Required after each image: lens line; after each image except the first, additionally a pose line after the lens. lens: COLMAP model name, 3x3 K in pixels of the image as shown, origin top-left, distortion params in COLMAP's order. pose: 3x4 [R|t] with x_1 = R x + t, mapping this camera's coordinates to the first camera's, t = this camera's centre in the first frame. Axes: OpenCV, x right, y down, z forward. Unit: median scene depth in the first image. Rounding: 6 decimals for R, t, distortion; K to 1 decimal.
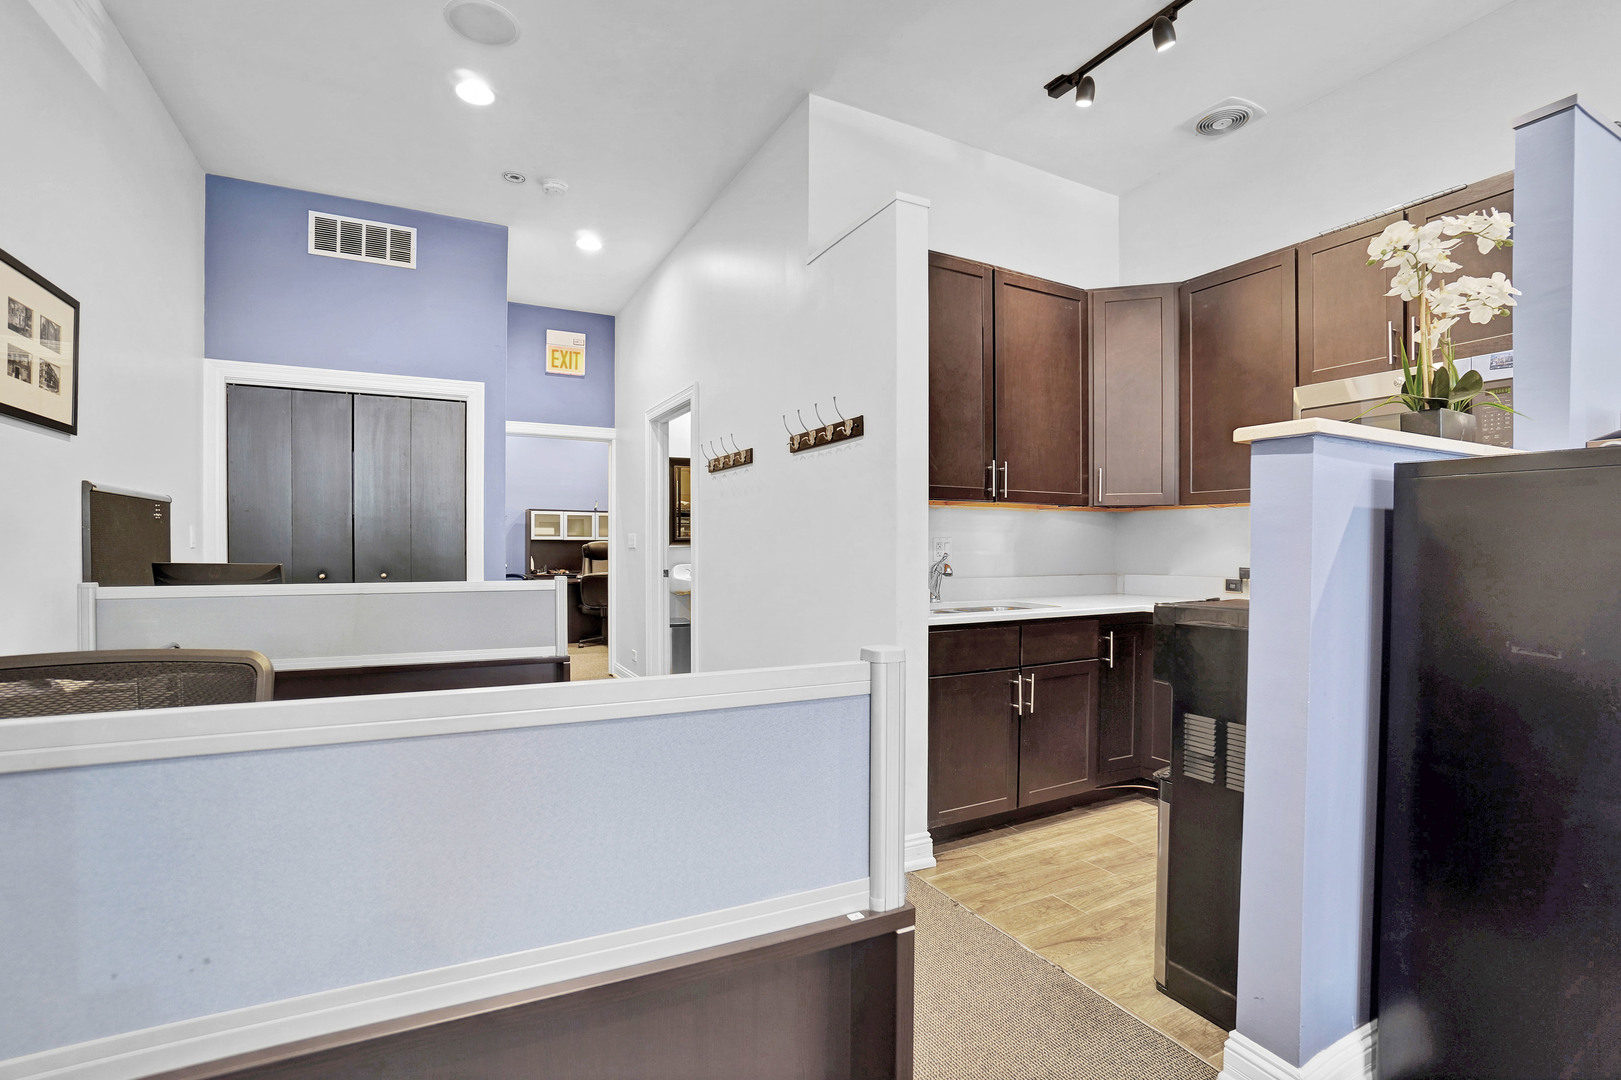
lens RADIAL K [[769.1, 0, 810.5], [0, 769.1, 540.0], [0, 0, 1]] dist [-0.004542, -0.000203]
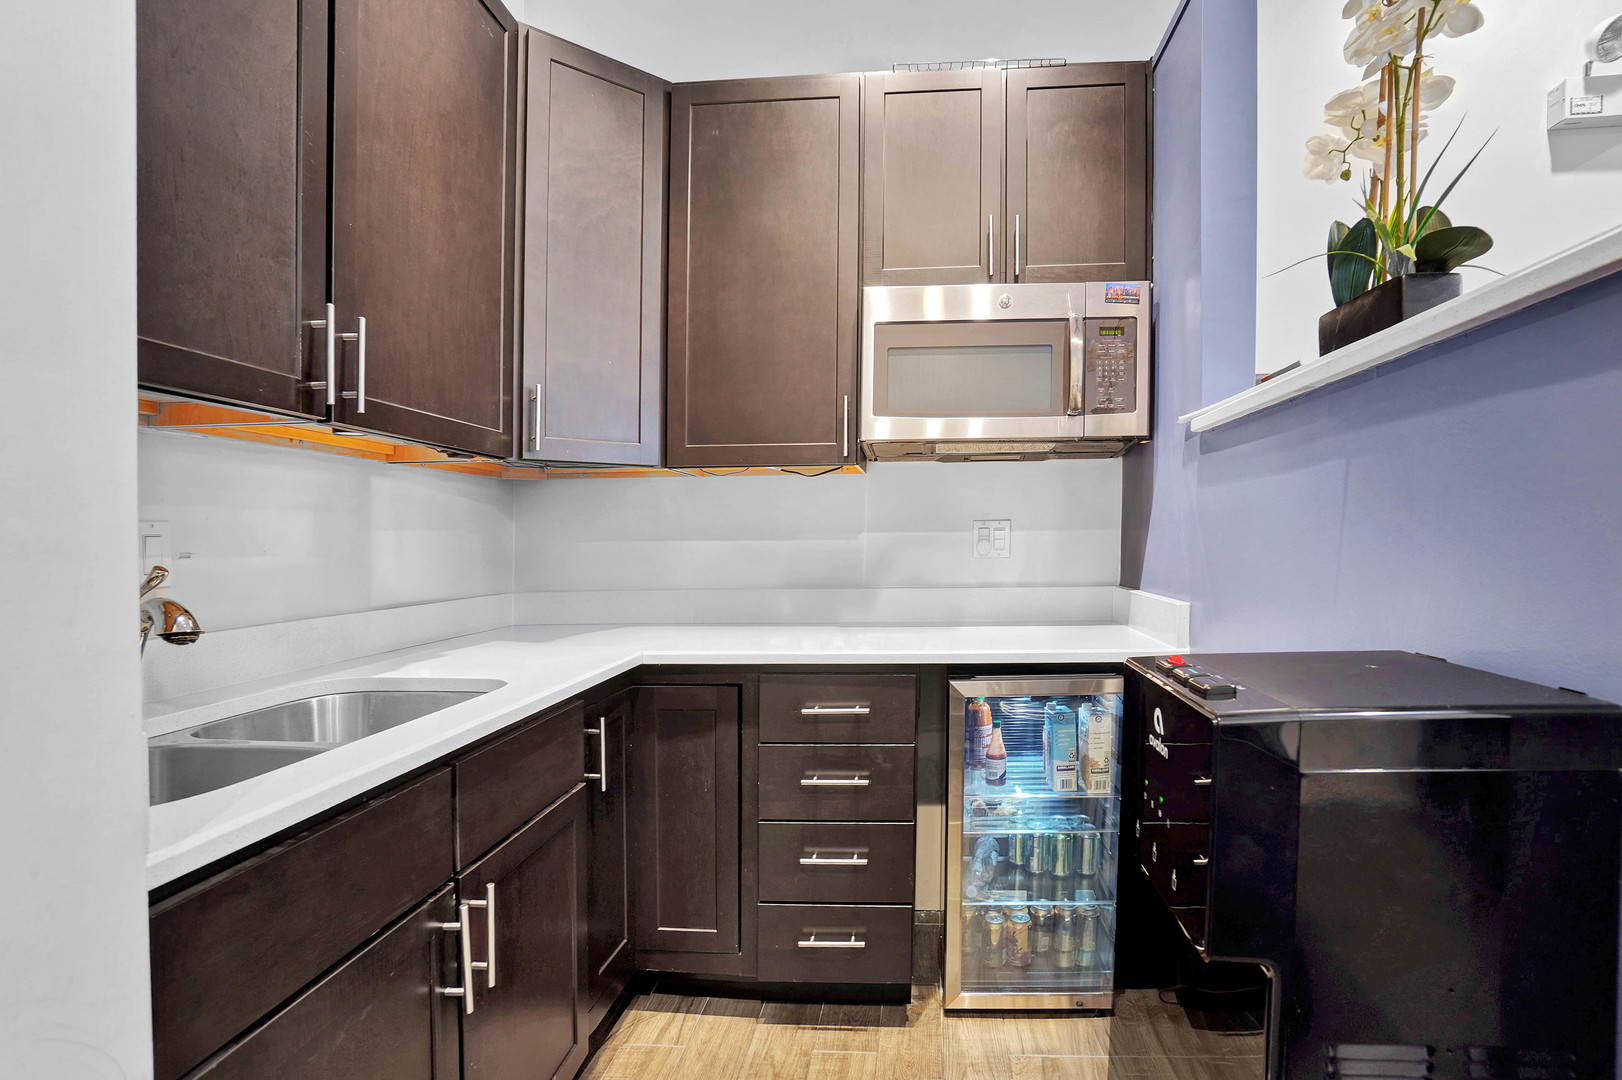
lens RADIAL K [[769.6, 0, 811.0], [0, 769.6, 540.0], [0, 0, 1]] dist [-0.004542, -0.000203]
pose [[0.565456, -0.010031, 0.824717, 0.066233], [0.003876, 0.999947, 0.009504, 0.004072], [-0.824769, -0.002177, 0.565465, 0.603402]]
